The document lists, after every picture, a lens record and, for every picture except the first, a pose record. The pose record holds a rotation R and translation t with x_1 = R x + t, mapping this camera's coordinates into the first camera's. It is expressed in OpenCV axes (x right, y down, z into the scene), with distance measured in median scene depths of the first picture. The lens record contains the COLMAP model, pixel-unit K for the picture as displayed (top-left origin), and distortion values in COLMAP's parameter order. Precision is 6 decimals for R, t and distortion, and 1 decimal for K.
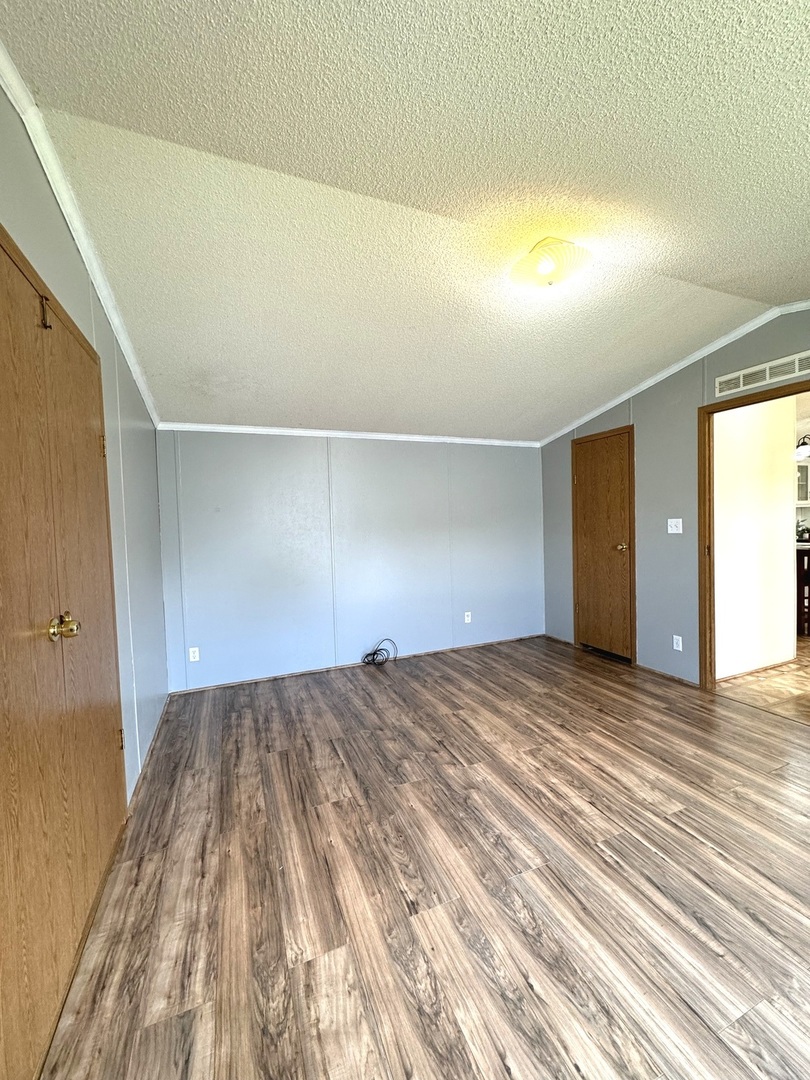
lens RADIAL K [[430.4, 0, 407.7], [0, 430.4, 537.8], [0, 0, 1]] dist [-0.002349, 0.000375]
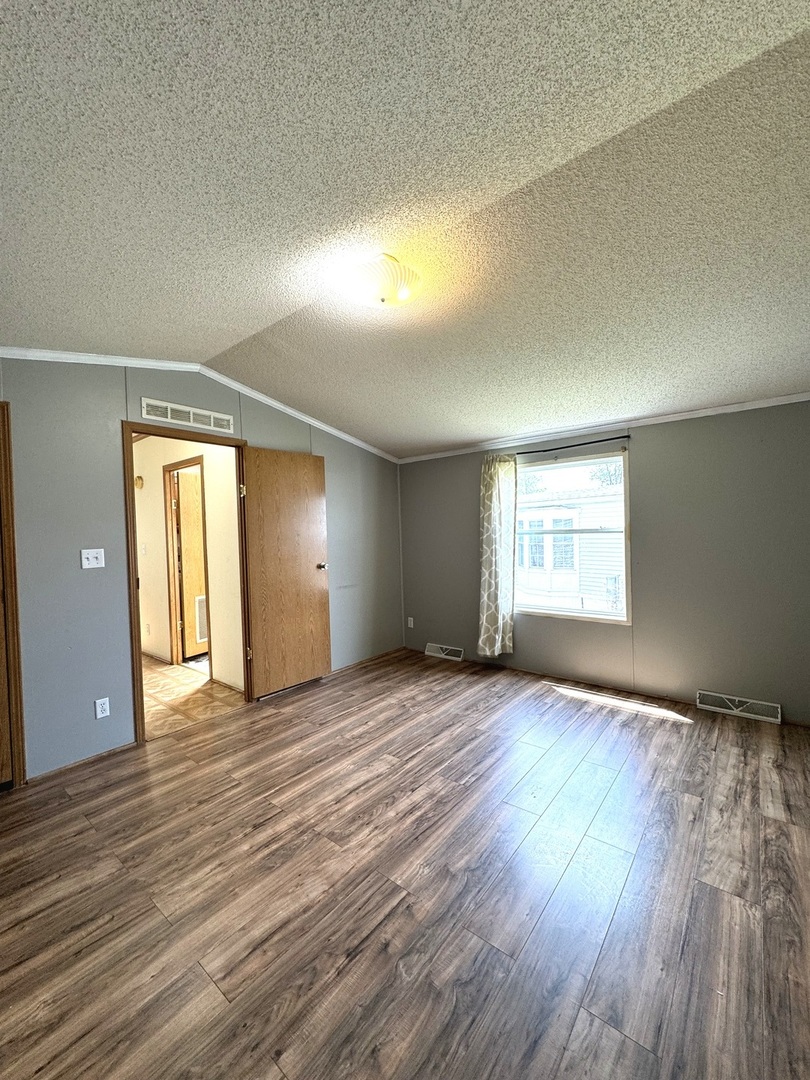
lens RADIAL K [[430.4, 0, 404.0], [0, 430.4, 537.3], [0, 0, 1]] dist [-0.002349, 0.000375]
pose [[-0.468445, 0.032854, 0.882881, -0.530710], [0.075090, 0.997173, 0.002735, -0.040927], [-0.880296, 0.067577, -0.469588, 1.397326]]
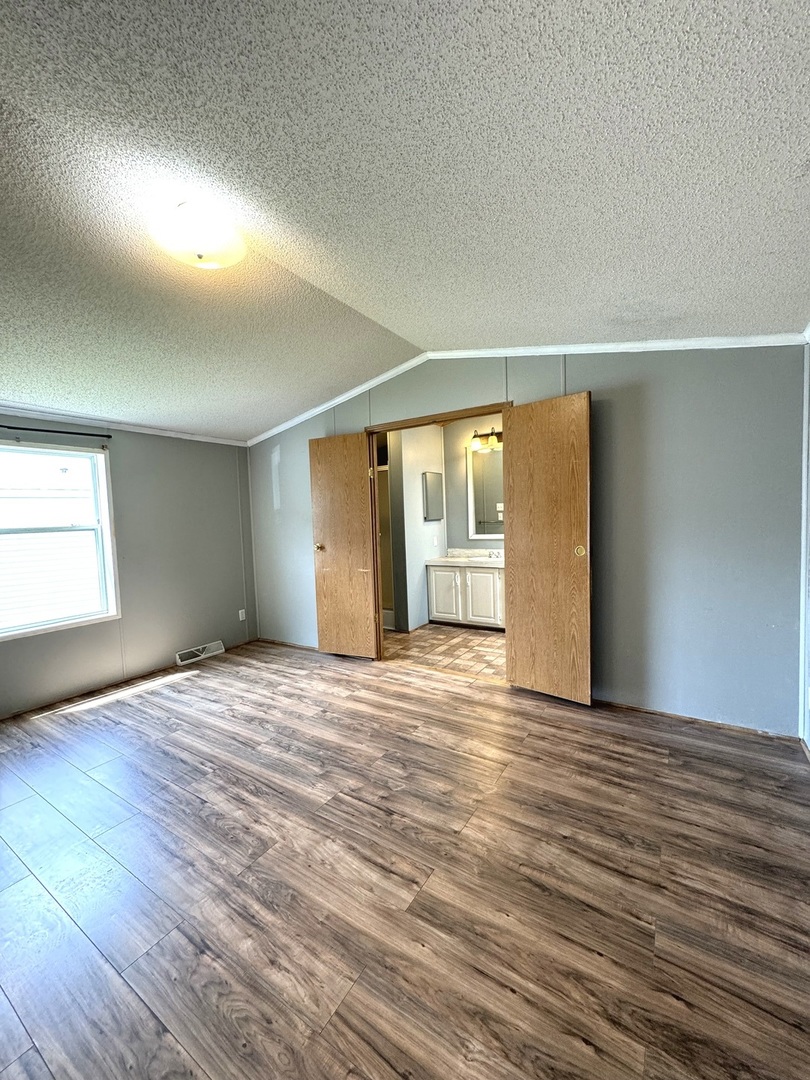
lens RADIAL K [[430.4, 0, 404.1], [0, 430.4, 542.3], [0, 0, 1]] dist [-0.002349, 0.000375]
pose [[-0.825183, 0.096607, -0.556543, 0.506654], [0.042700, 0.993116, 0.109078, -0.076771], [0.563249, 0.066245, -0.823627, 1.917618]]
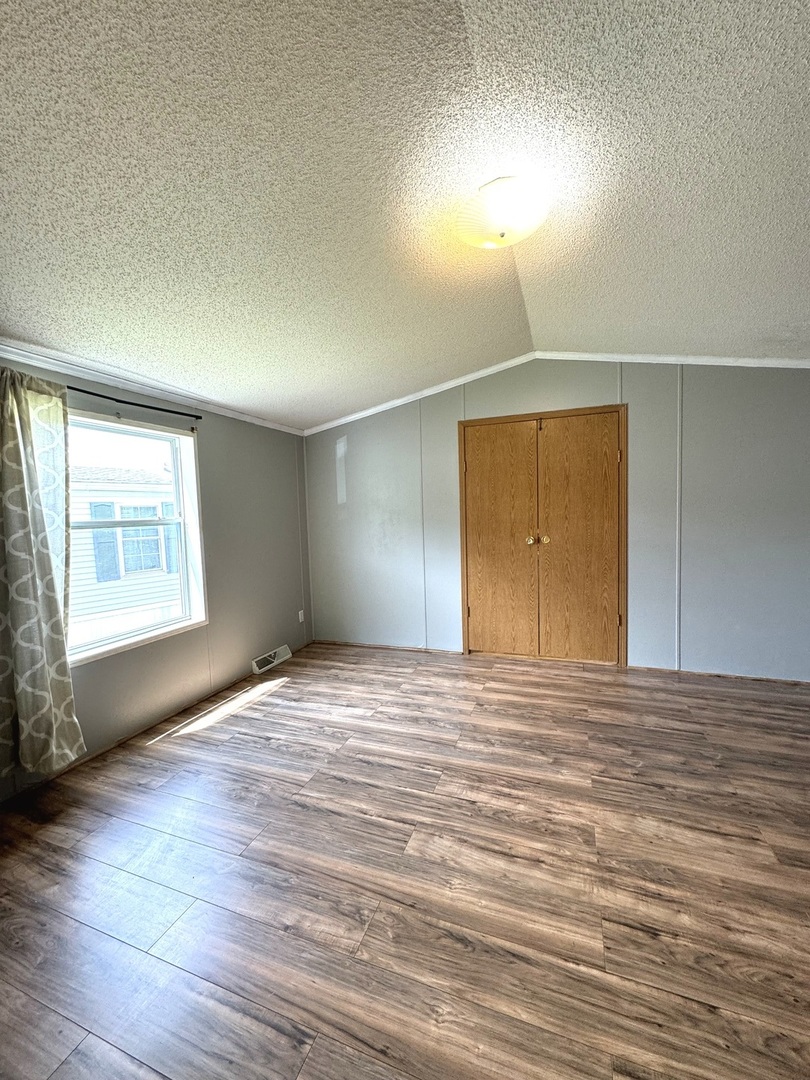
lens RADIAL K [[430.4, 0, 403.6], [0, 430.4, 543.0], [0, 0, 1]] dist [-0.002349, 0.000375]
pose [[-0.688793, 0.106923, -0.717030, 1.092538], [0.028570, 0.992299, 0.120525, -0.083841], [0.724395, 0.062531, -0.686543, 1.414122]]
